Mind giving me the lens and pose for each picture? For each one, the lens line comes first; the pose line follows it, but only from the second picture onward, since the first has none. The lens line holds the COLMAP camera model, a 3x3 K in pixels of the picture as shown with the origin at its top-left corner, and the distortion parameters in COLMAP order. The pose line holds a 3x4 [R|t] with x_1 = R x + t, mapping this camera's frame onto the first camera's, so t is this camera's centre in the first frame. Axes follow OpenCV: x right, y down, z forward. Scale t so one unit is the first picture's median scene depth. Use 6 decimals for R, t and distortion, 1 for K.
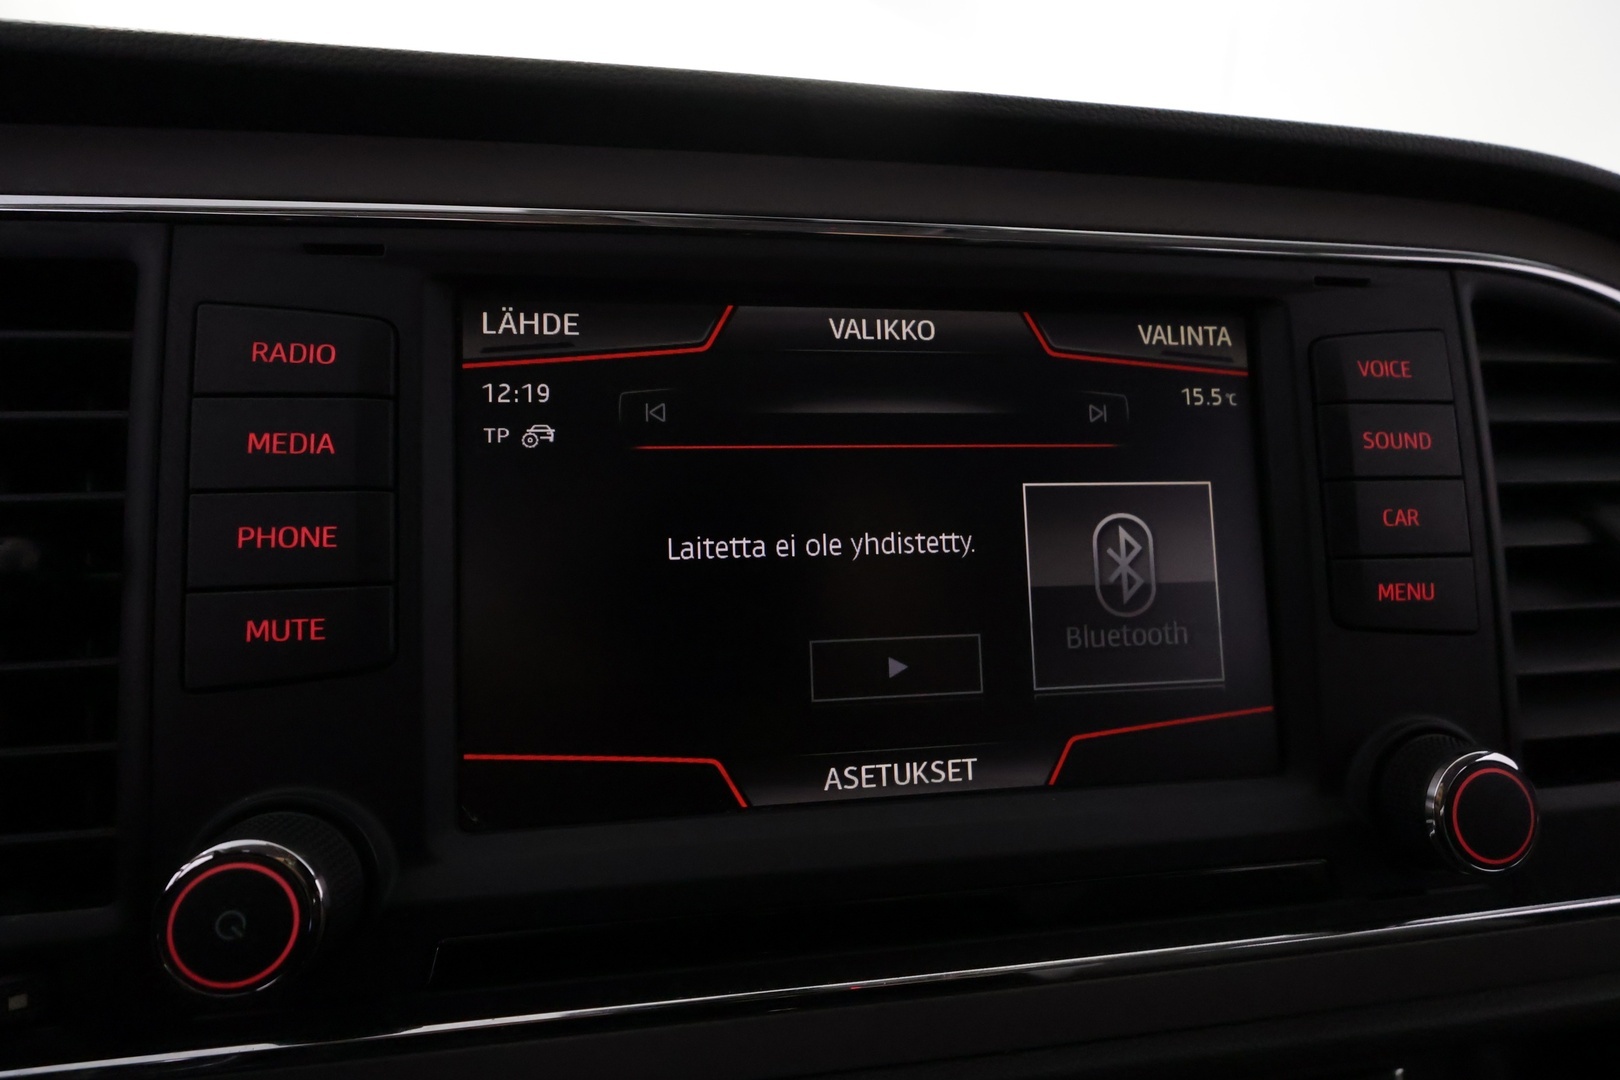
lens RADIAL K [[755.6, 0, 810.0], [0, 755.6, 540.0], [0, 0, 1]] dist [0.000548, 0.001059]
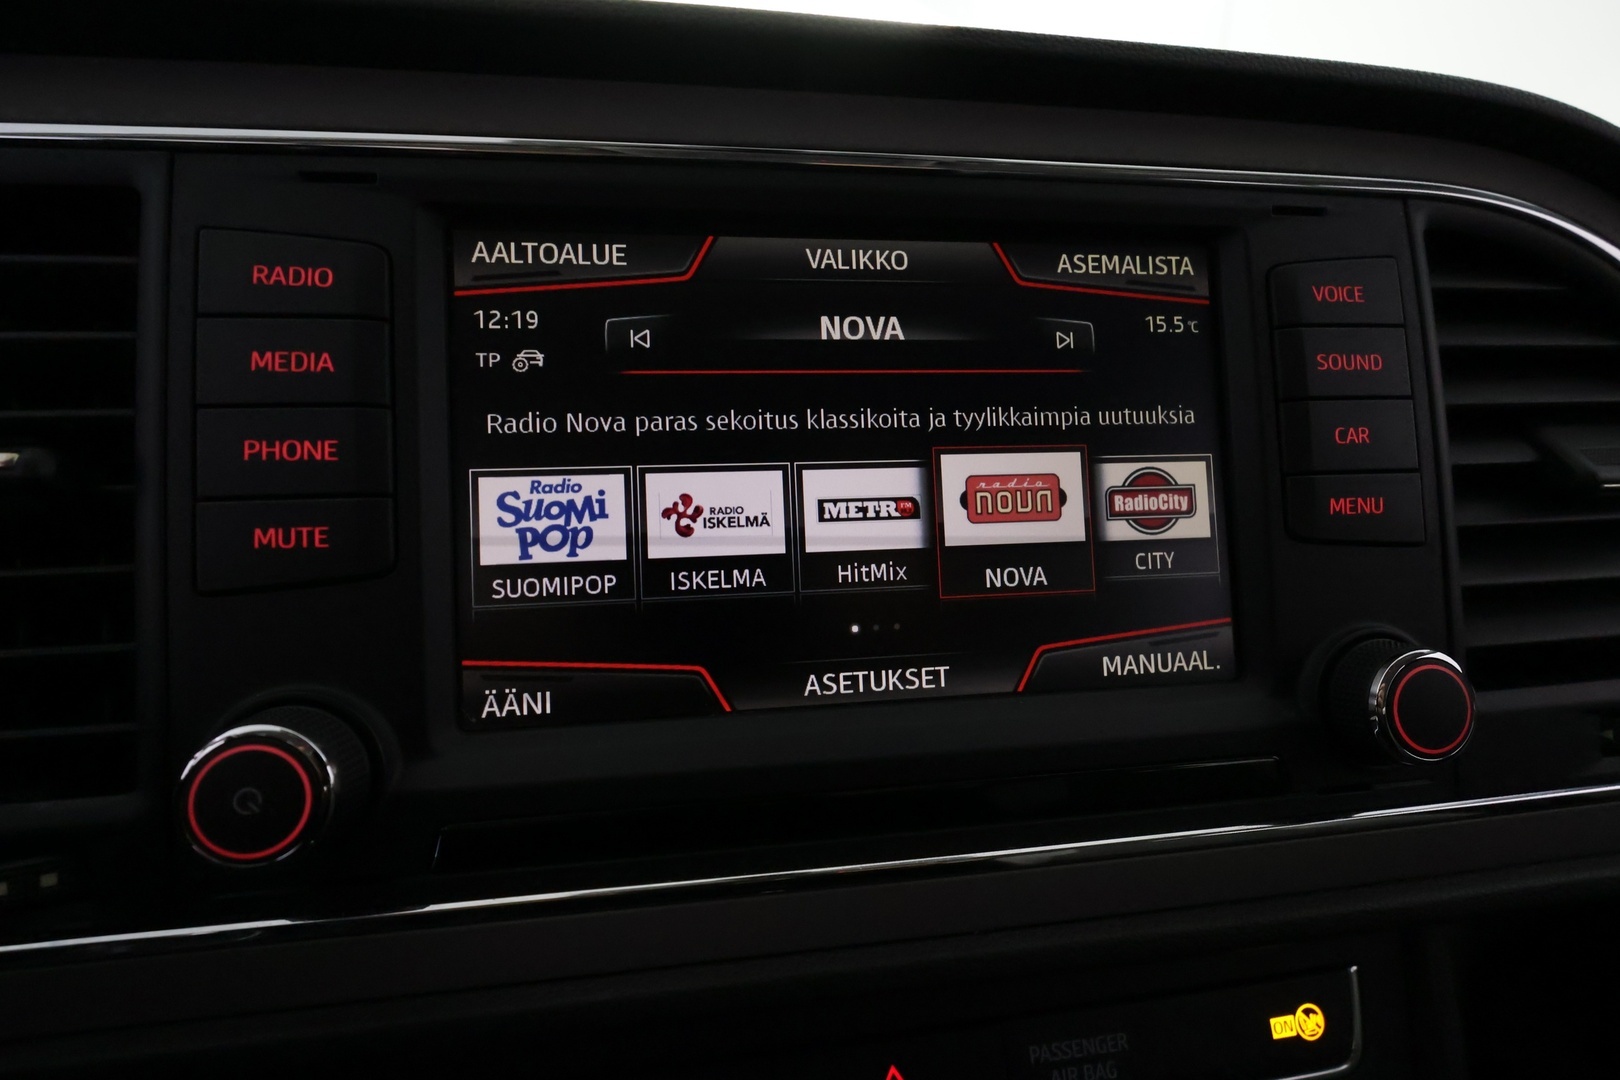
lens RADIAL K [[753.0, 0, 809.3], [0, 753.0, 539.5], [0, 0, 1]] dist [0.001399, 0.000902]
pose [[0.999958, -0.008707, 0.002926, 0.024433], [0.008642, 0.999728, 0.021646, 0.088912], [-0.003114, -0.021619, 0.999761, -0.048994]]
